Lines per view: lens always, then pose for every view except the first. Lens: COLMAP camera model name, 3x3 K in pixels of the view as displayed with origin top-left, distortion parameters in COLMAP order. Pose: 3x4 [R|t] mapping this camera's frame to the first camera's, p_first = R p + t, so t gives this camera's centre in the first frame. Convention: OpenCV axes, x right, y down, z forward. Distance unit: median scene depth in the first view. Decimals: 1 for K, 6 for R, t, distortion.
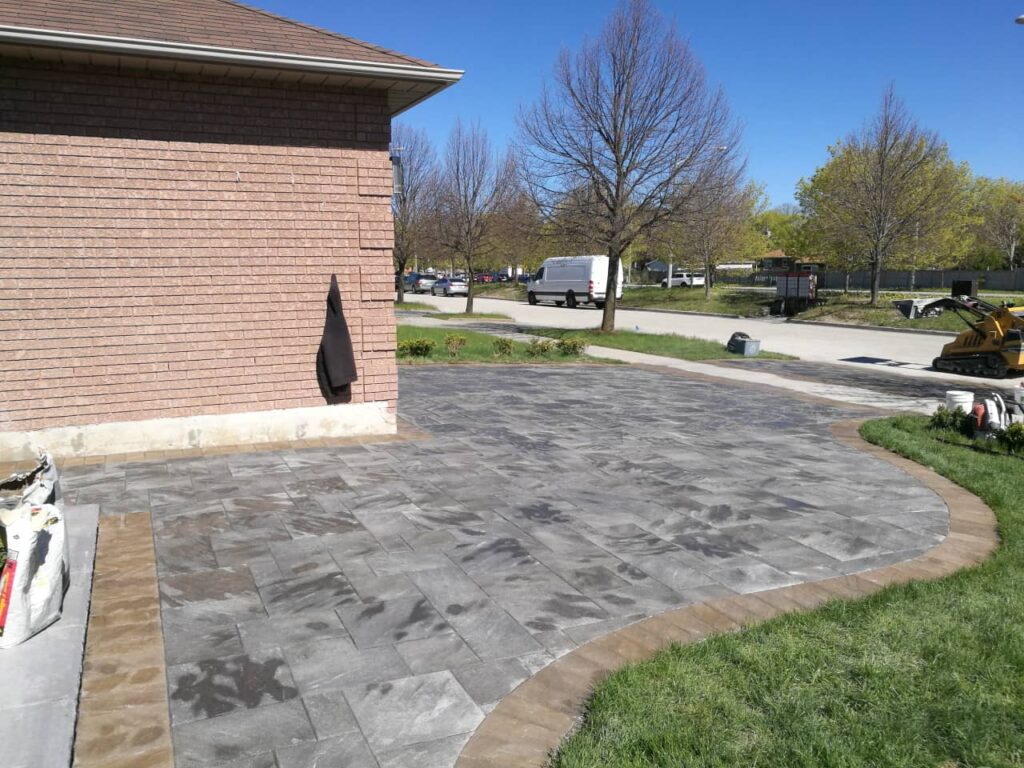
lens RADIAL K [[807.7, 0, 509.8], [0, 807.7, 384.7], [0, 0, 1]] dist [-0.008107, 0.015103]
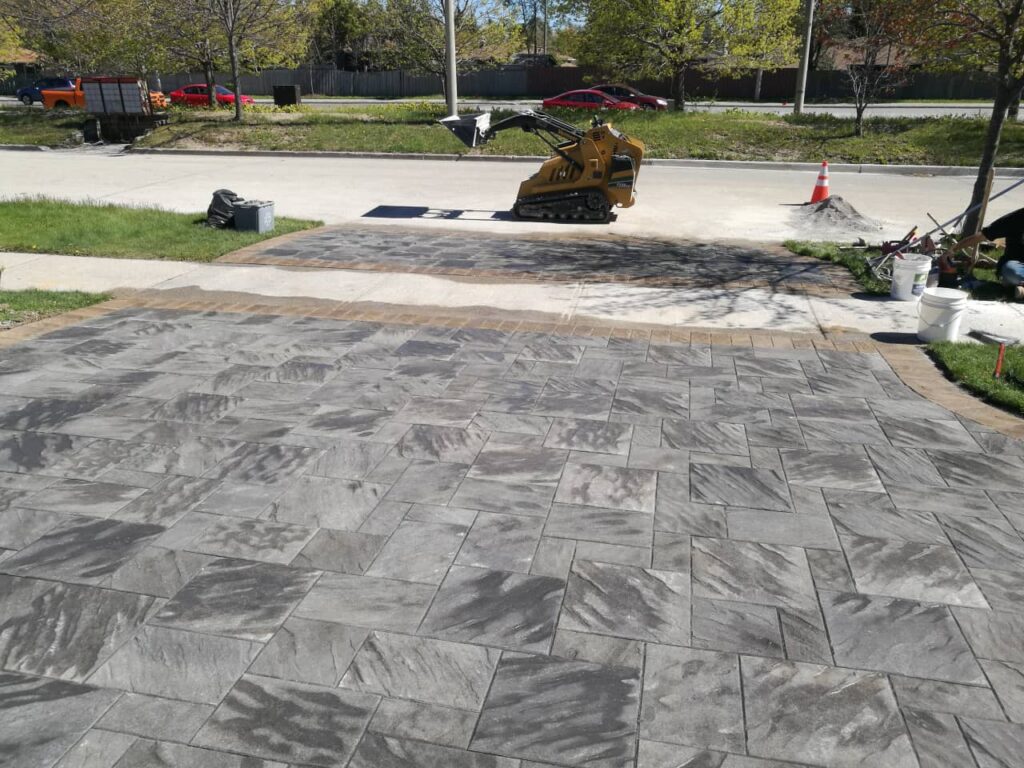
lens RADIAL K [[807.7, 0, 510.9], [0, 807.7, 386.7], [0, 0, 1]] dist [-0.008107, 0.015103]
pose [[0.608810, -0.286928, 0.739610, -0.122166], [0.111088, 0.953950, 0.278638, -0.168044], [-0.785500, -0.087475, 0.612648, 1.190925]]
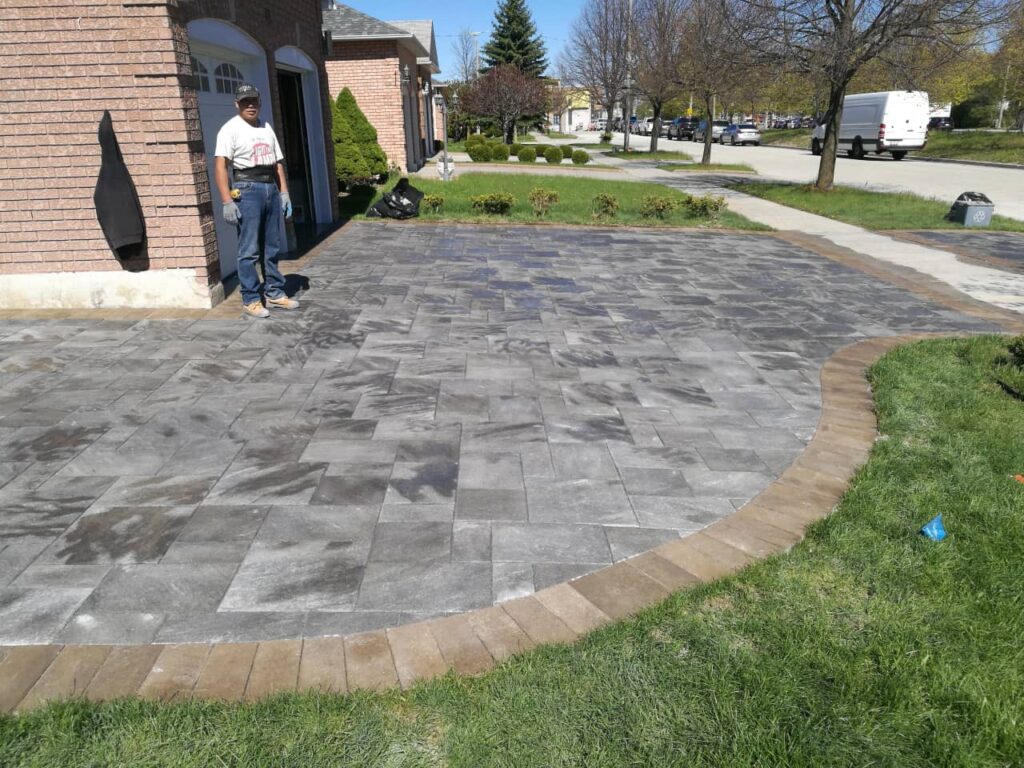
lens RADIAL K [[807.7, 0, 515.3], [0, 807.7, 380.1], [0, 0, 1]] dist [-0.008107, 0.015103]
pose [[0.915158, 0.107383, -0.388528, 0.514543], [-0.039325, 0.983050, 0.179073, -0.030446], [0.401172, -0.148601, 0.903869, 0.385016]]
